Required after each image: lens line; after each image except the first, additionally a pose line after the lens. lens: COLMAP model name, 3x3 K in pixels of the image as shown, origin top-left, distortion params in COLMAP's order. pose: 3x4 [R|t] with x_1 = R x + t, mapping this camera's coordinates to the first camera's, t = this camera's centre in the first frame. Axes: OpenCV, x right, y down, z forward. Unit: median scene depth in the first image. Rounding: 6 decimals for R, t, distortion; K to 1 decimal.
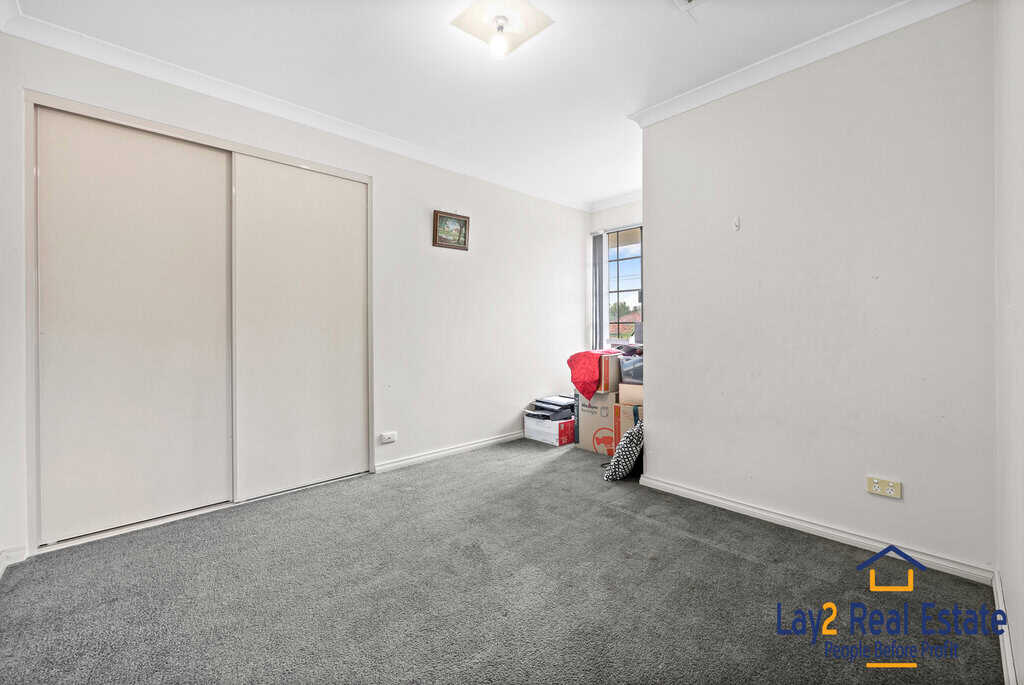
lens RADIAL K [[415.0, 0, 518.4], [0, 415.0, 336.8], [0, 0, 1]] dist [-0.002973, -0.000255]
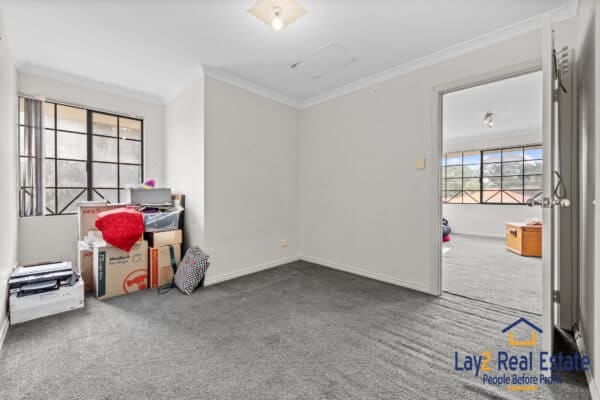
lens RADIAL K [[243.2, 0, 298.6], [0, 243.2, 197.4], [0, 0, 1]] dist [-0.002973, -0.000255]
pose [[-0.049141, -0.000993, 0.998791, -0.557340], [0.015852, 0.999873, 0.001774, 0.000080], [-0.998666, 0.015920, -0.049119, 0.522345]]
